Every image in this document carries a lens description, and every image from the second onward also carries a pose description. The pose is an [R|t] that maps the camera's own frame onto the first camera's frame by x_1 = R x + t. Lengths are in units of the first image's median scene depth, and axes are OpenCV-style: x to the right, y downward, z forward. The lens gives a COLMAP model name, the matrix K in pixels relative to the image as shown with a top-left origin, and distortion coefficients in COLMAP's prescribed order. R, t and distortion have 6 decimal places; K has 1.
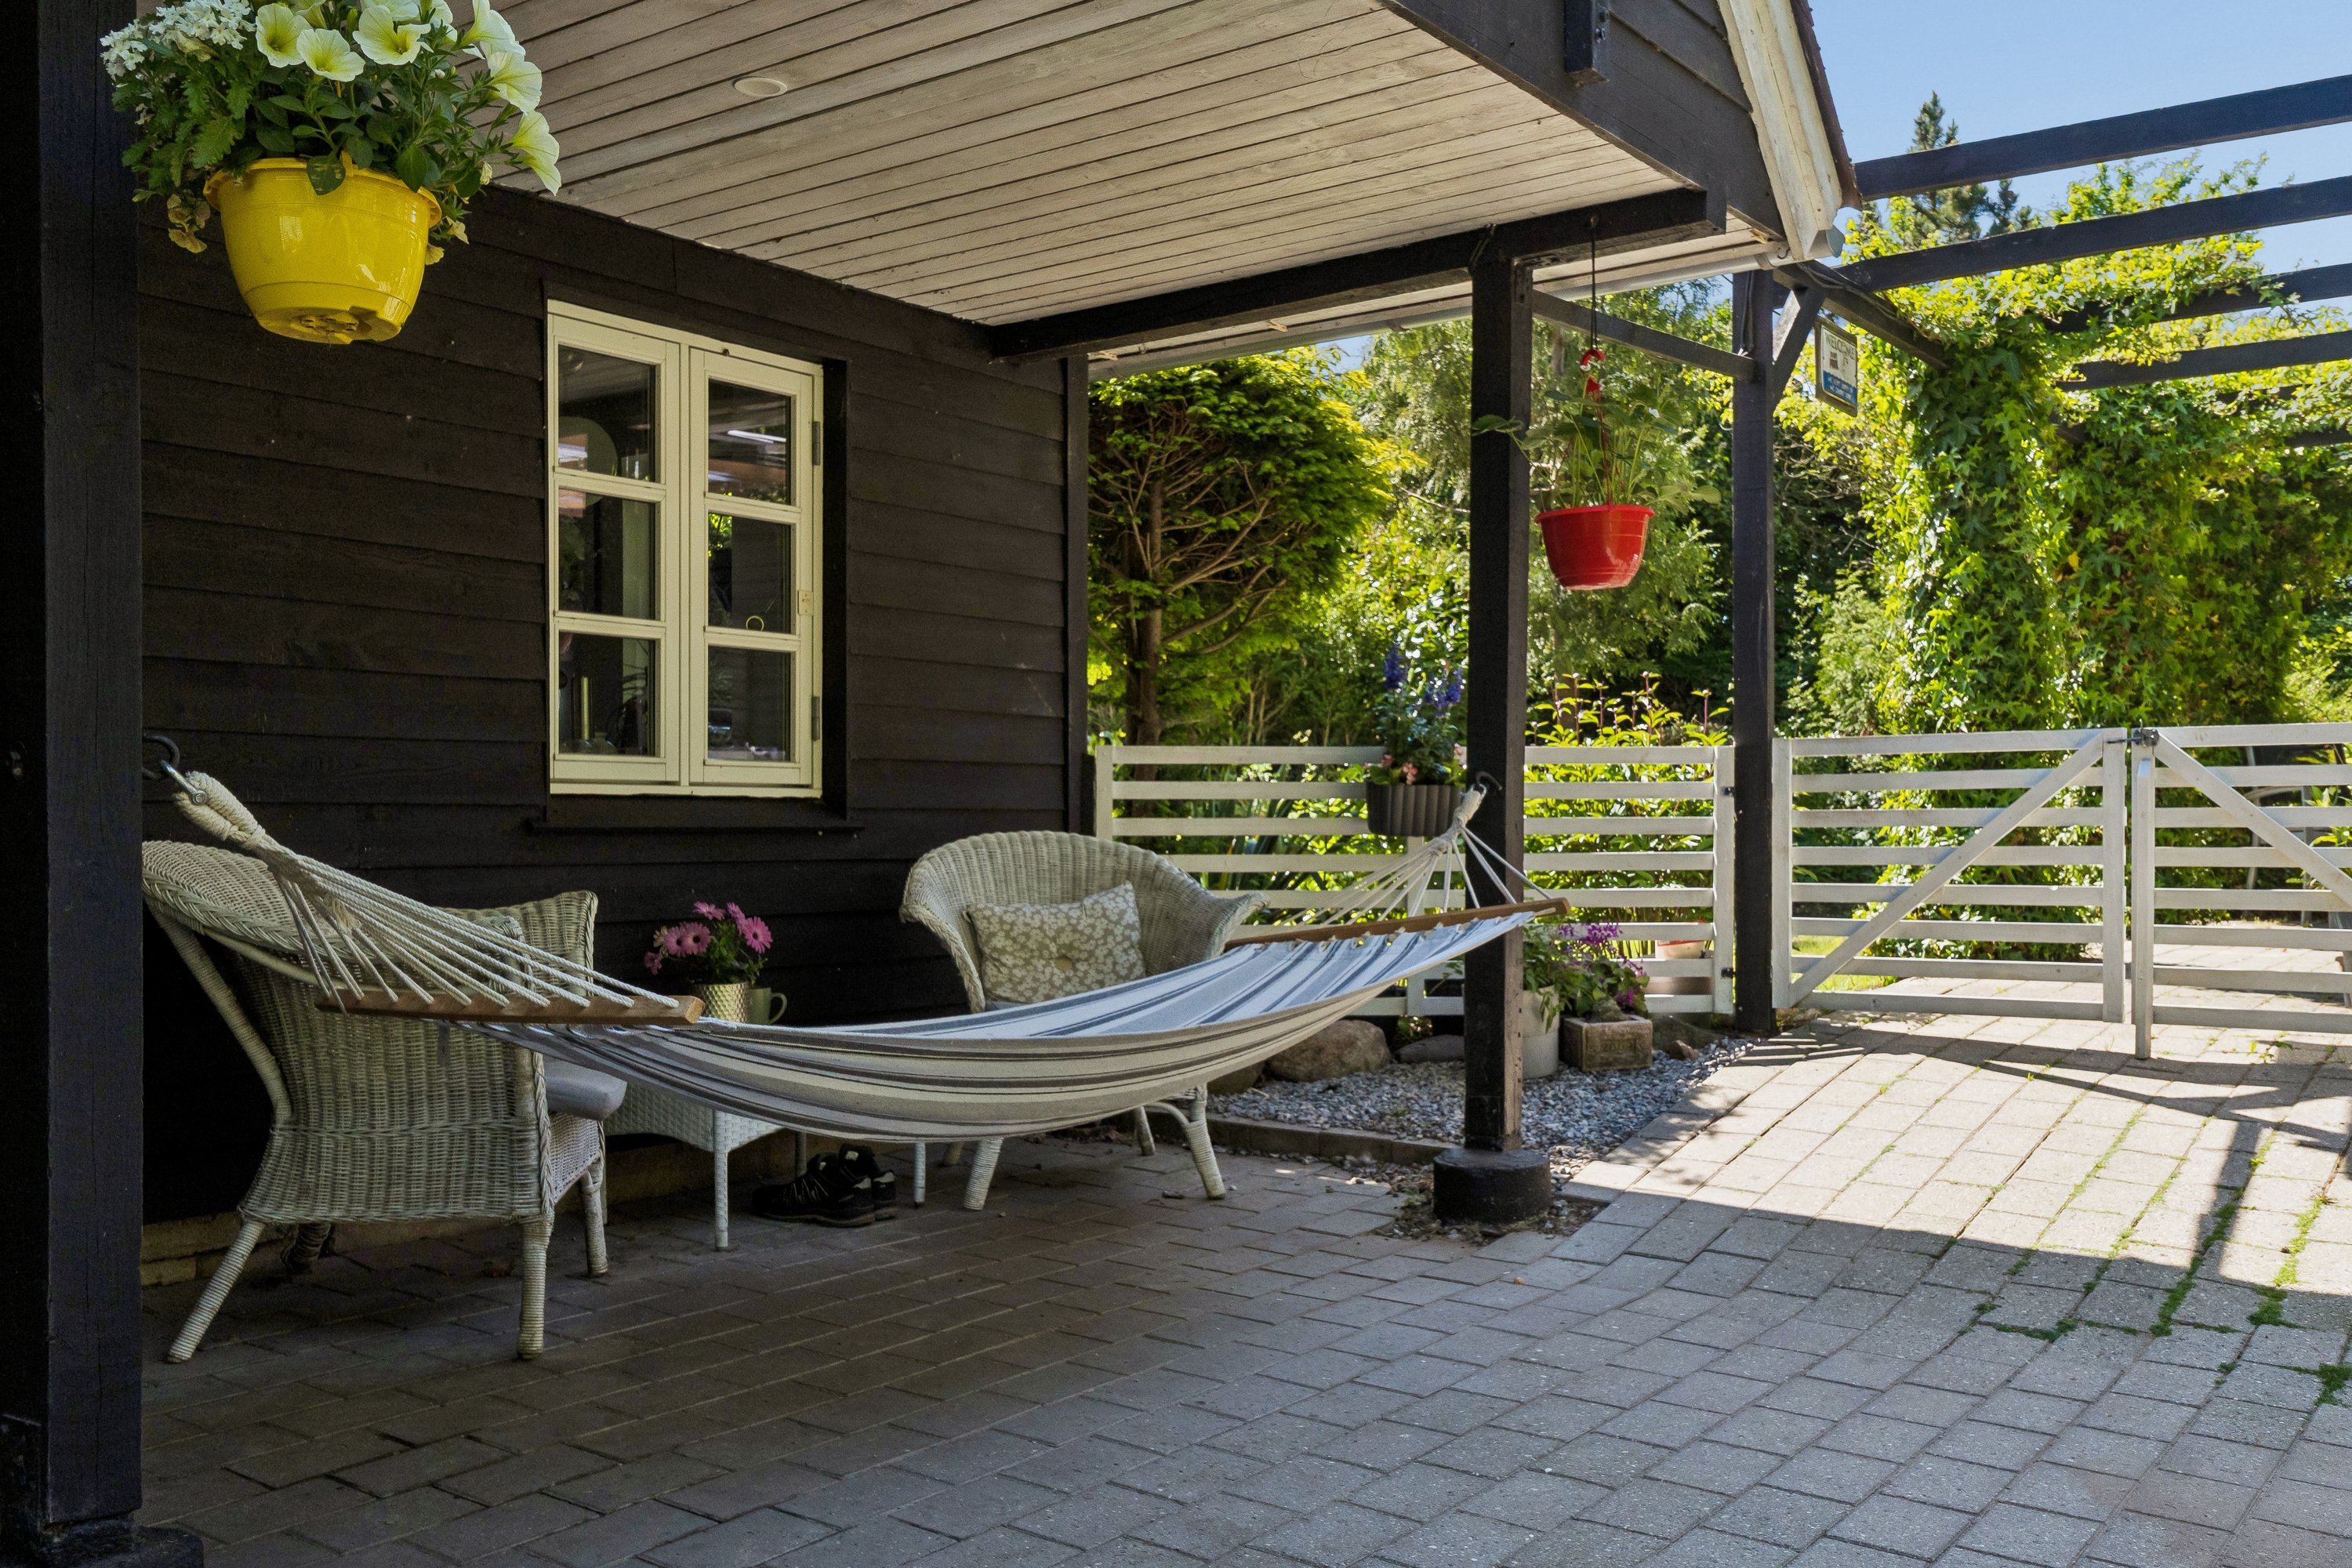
lens RADIAL K [[1987.3, 0, 1179.1], [0, 1987.3, 794.8], [0, 0, 1]] dist [0.029302, -0.009422]
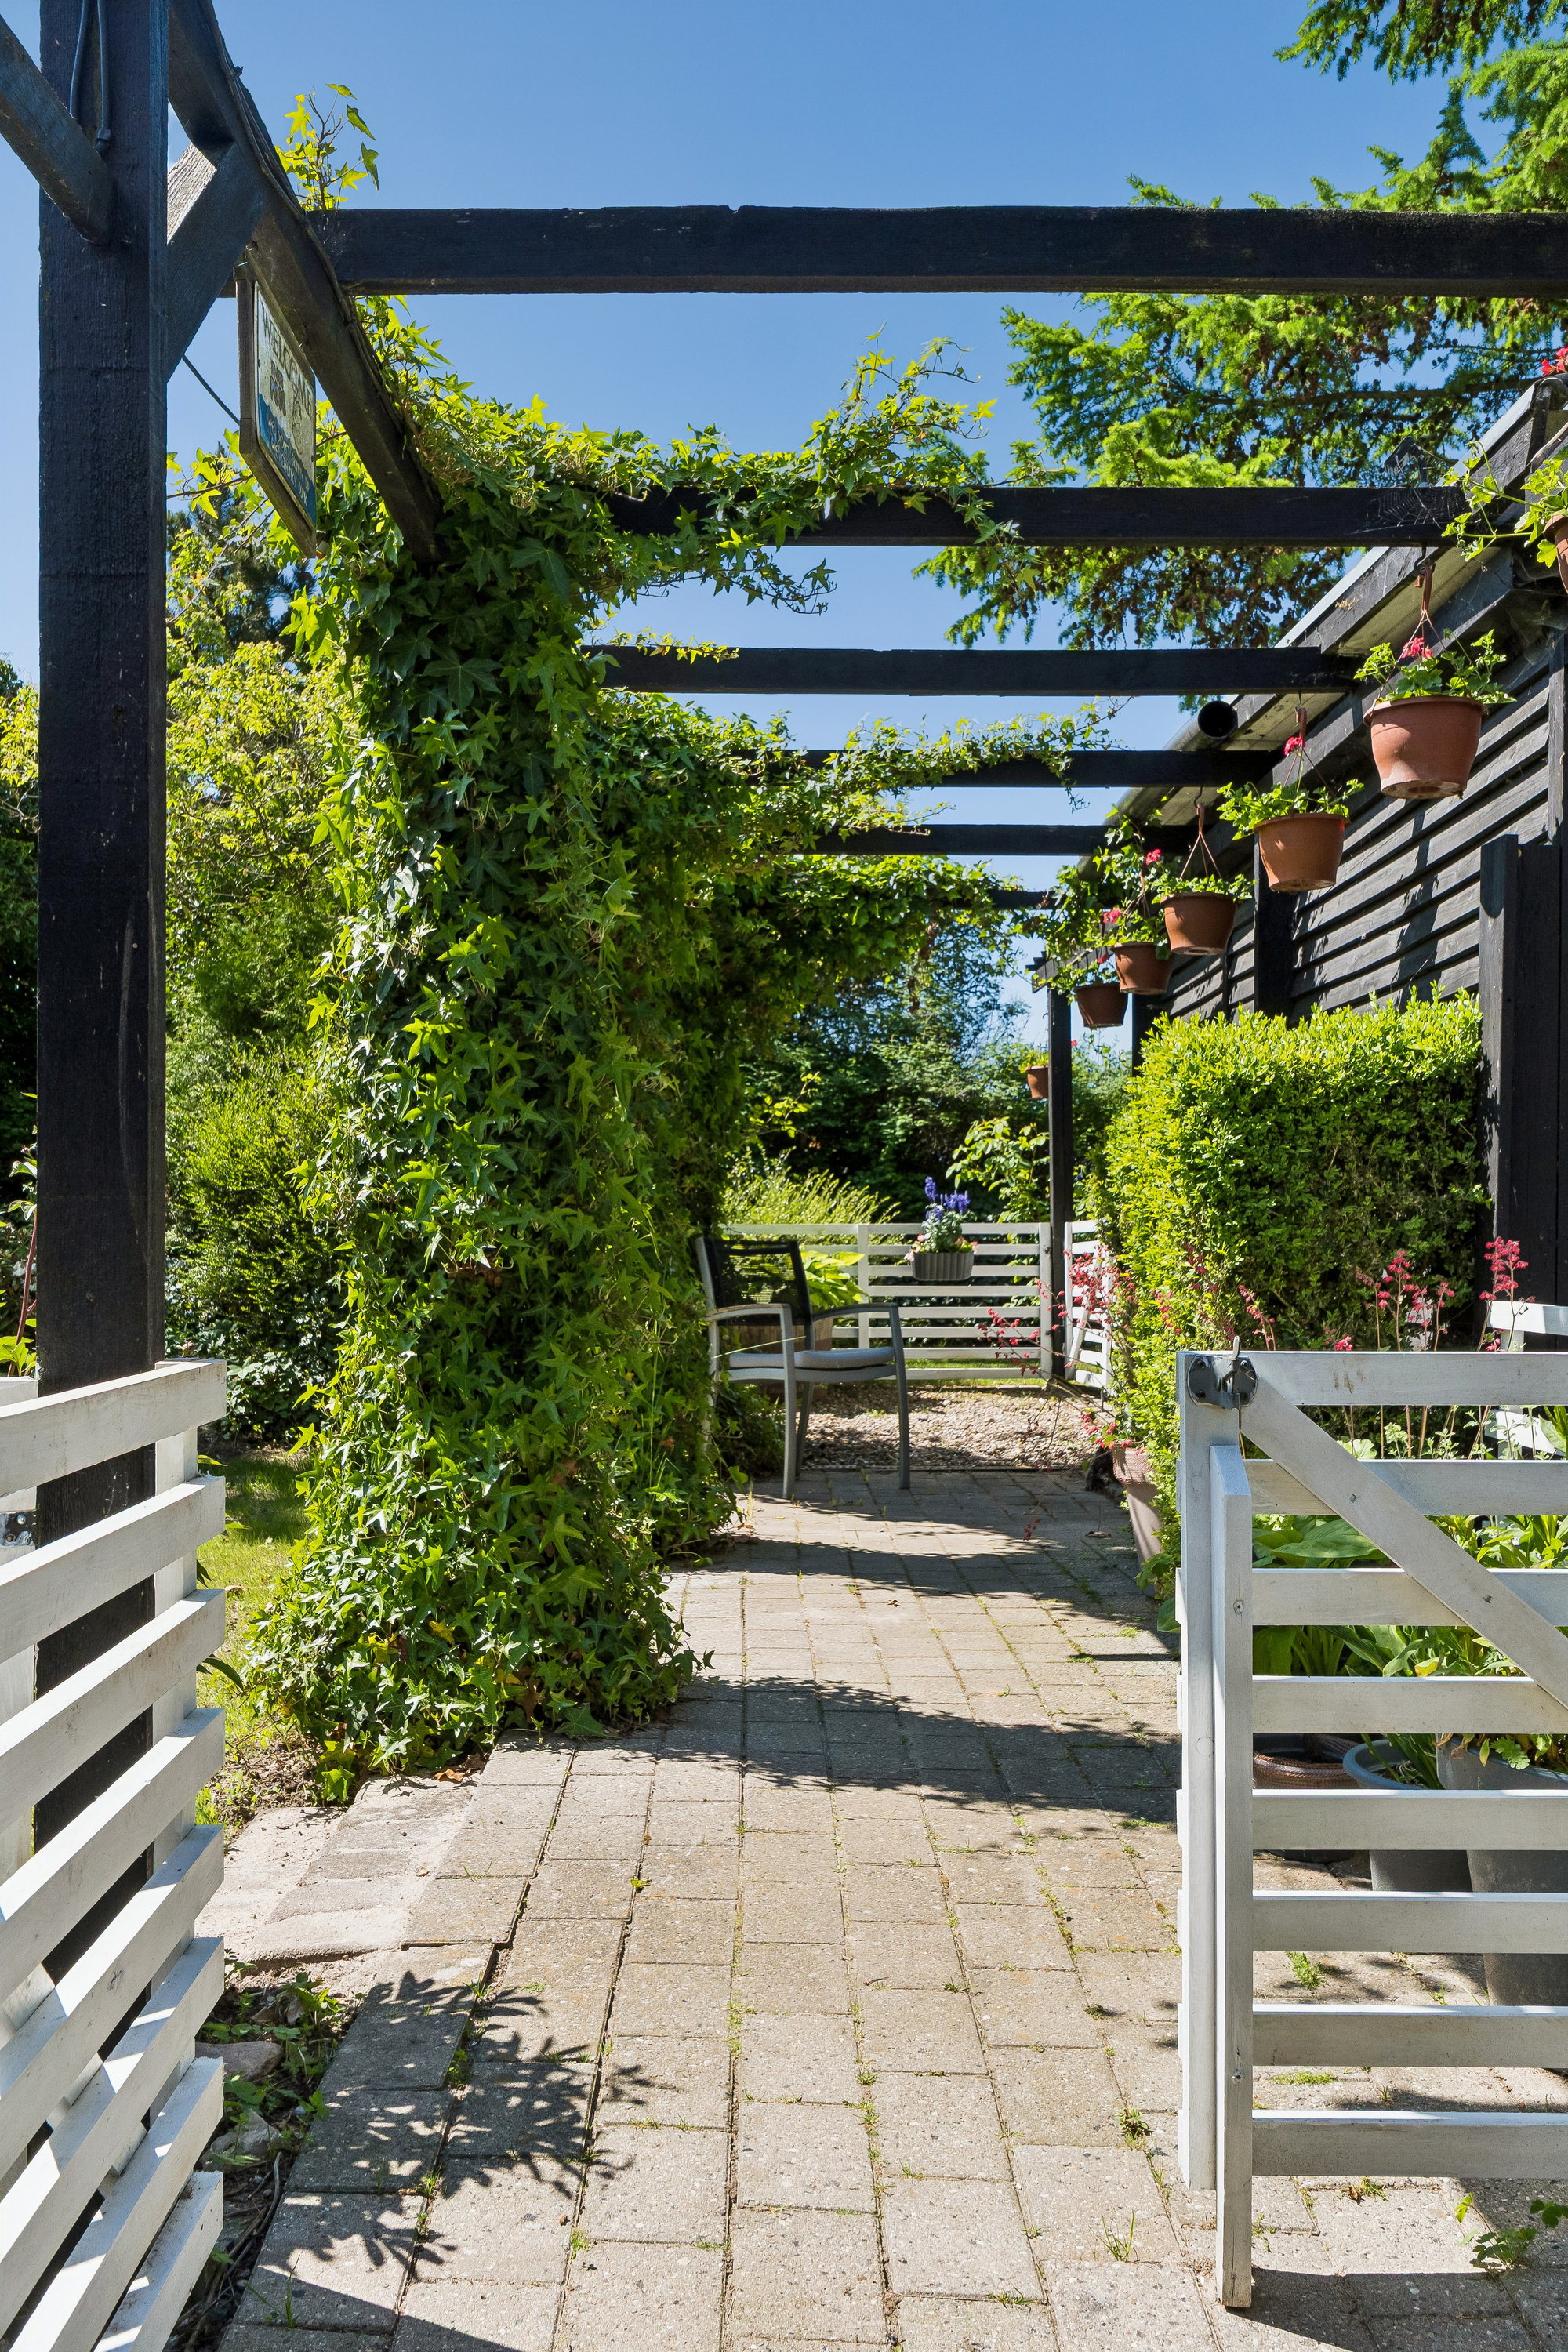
lens RADIAL K [[1987.3, 0, 787.7], [0, 1987.3, 1194.1], [0, 0, 1]] dist [0.029302, -0.009422]
pose [[0.785799, 0.023235, 0.618045, 0.142014], [-0.009428, 0.999628, -0.025595, -0.036966], [-0.618410, 0.014286, 0.785726, 0.547232]]
